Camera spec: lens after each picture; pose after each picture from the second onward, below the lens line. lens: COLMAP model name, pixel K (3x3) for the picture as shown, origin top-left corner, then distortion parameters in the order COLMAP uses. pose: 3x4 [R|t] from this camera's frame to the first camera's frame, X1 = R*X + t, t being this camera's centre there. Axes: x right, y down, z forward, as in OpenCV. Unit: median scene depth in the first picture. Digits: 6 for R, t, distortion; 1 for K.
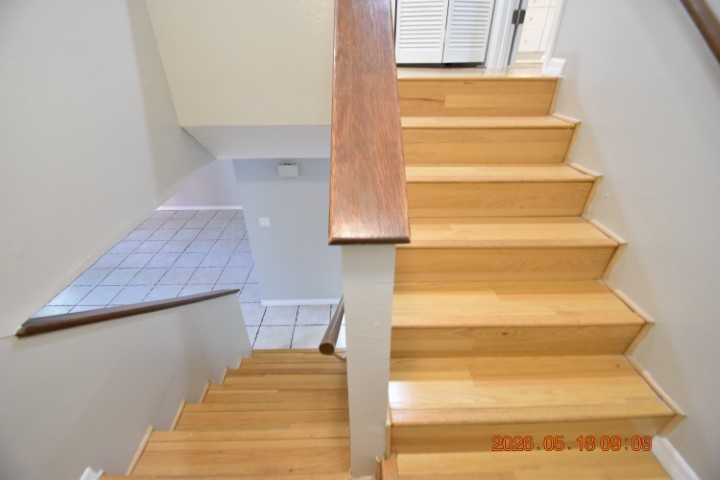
lens RADIAL K [[314.2, 0, 358.8], [0, 314.2, 240.1], [0, 0, 1]] dist [0.002069, -0.004234]
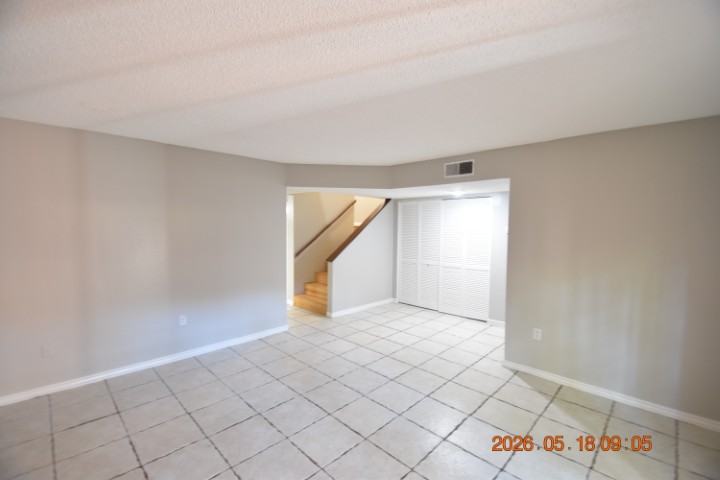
lens RADIAL K [[314.2, 0, 355.1], [0, 314.2, 242.9], [0, 0, 1]] dist [0.002069, -0.004234]
pose [[-0.687742, -0.046762, 0.724448, -0.952167], [0.366058, 0.839430, 0.401694, -0.316181], [-0.626908, 0.541452, -0.560194, 0.966136]]
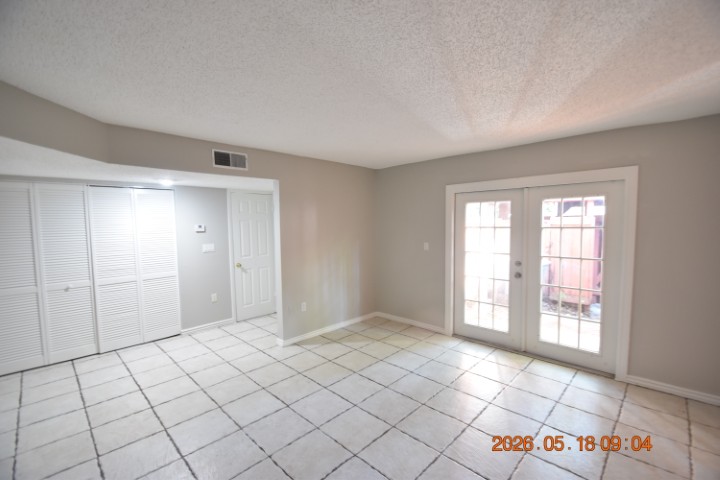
lens RADIAL K [[314.2, 0, 360.7], [0, 314.2, 242.4], [0, 0, 1]] dist [0.002069, -0.004234]
pose [[-0.712874, 0.051322, -0.699412, -0.342897], [-0.351504, 0.836849, 0.419677, -0.305657], [0.606841, 0.545023, -0.578528, 0.949685]]
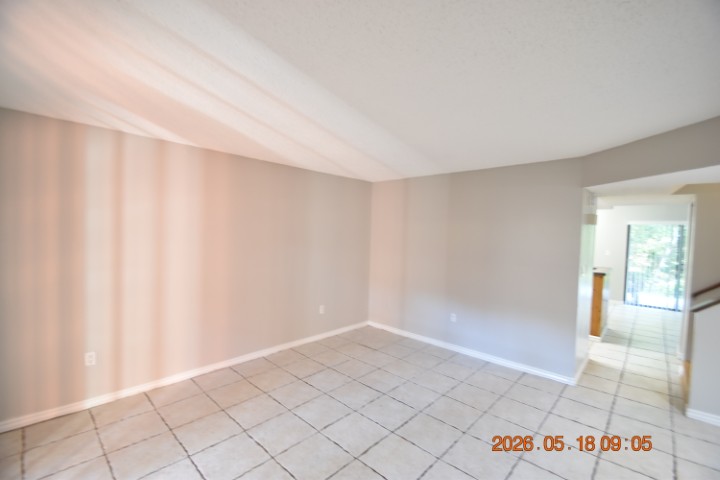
lens RADIAL K [[314.2, 0, 360.1], [0, 314.2, 236.0], [0, 0, 1]] dist [0.002069, -0.004234]
pose [[0.701511, 0.012429, 0.712551, -0.954286], [0.341333, 0.871845, -0.351252, -0.026397], [-0.625600, 0.489624, 0.607366, 0.479997]]
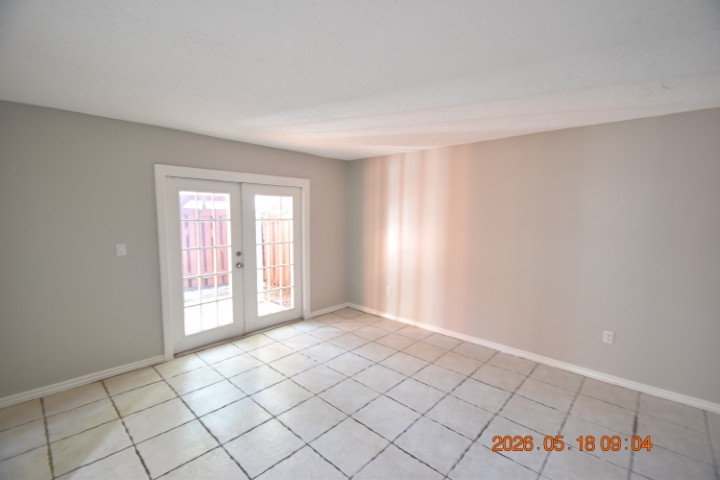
lens RADIAL K [[314.2, 0, 358.1], [0, 314.2, 241.8], [0, 0, 1]] dist [0.002069, -0.004234]
pose [[0.711536, 0.066735, -0.699474, -0.365323], [-0.366883, 0.884289, -0.288842, -0.016670], [0.599261, 0.462147, 0.653687, 0.465267]]
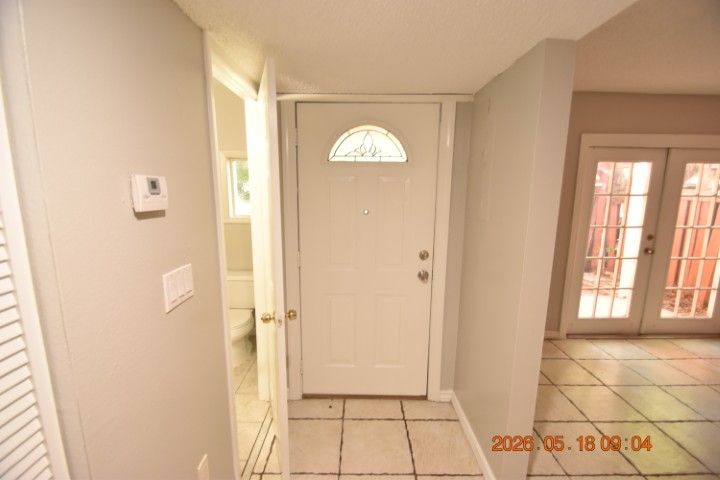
lens RADIAL K [[314.2, 0, 354.6], [0, 314.2, 244.6], [0, 0, 1]] dist [0.002069, -0.004234]
pose [[-0.029470, 0.168487, -0.985263, -0.466955], [-0.517068, 0.840993, 0.159282, 0.103880], [0.855437, 0.514142, 0.062335, 0.282063]]
